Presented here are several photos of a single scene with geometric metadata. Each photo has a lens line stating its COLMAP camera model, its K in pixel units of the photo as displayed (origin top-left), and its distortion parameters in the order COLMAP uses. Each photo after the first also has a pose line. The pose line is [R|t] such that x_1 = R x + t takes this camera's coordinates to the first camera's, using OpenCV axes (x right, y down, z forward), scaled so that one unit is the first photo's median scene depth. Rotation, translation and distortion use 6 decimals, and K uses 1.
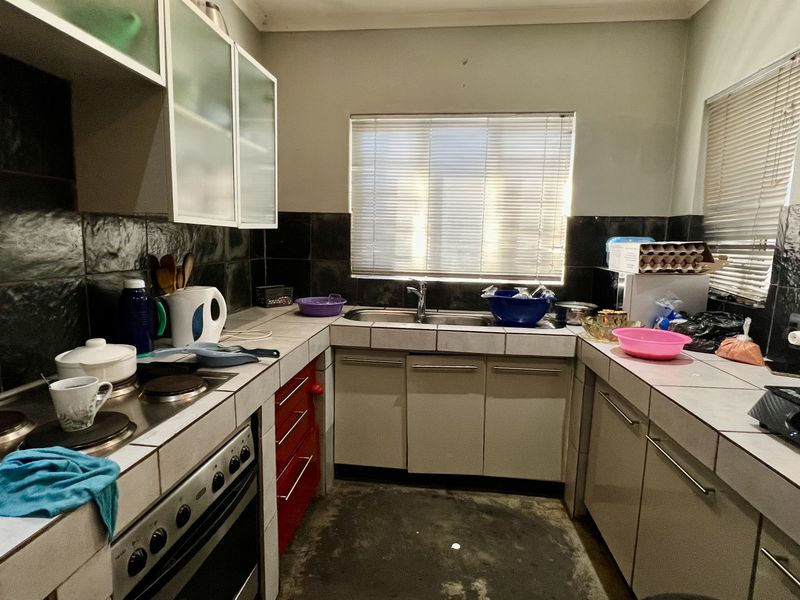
lens RADIAL K [[432.6, 0, 400.0], [0, 432.6, 300.0], [0, 0, 1]] dist [-0.002240, -0.000761]
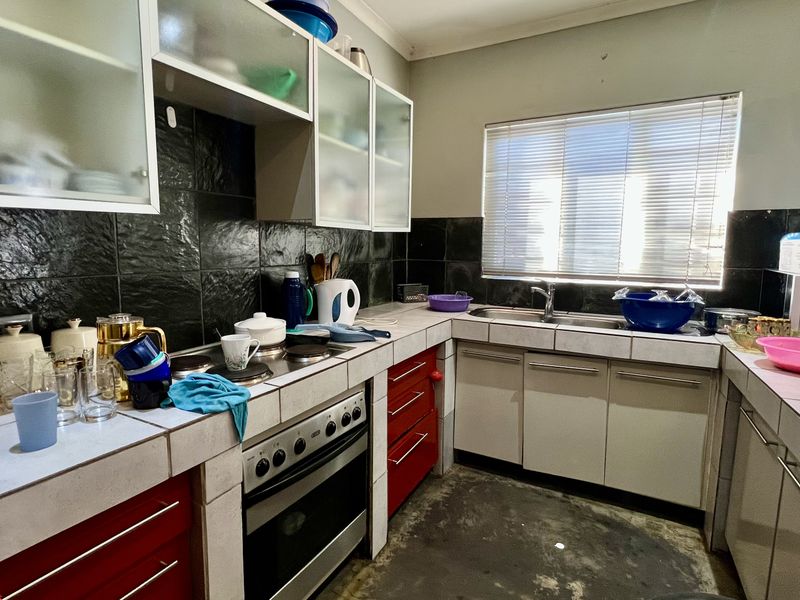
lens RADIAL K [[421.9, 0, 400.0], [0, 421.9, 300.0], [0, 0, 1]] dist [-0.001176, -0.000853]
pose [[0.929392, 0.034877, -0.367443, 0.111492], [-0.040527, 0.999149, -0.007671, 0.024899], [0.366863, 0.022021, 0.930014, -0.043092]]
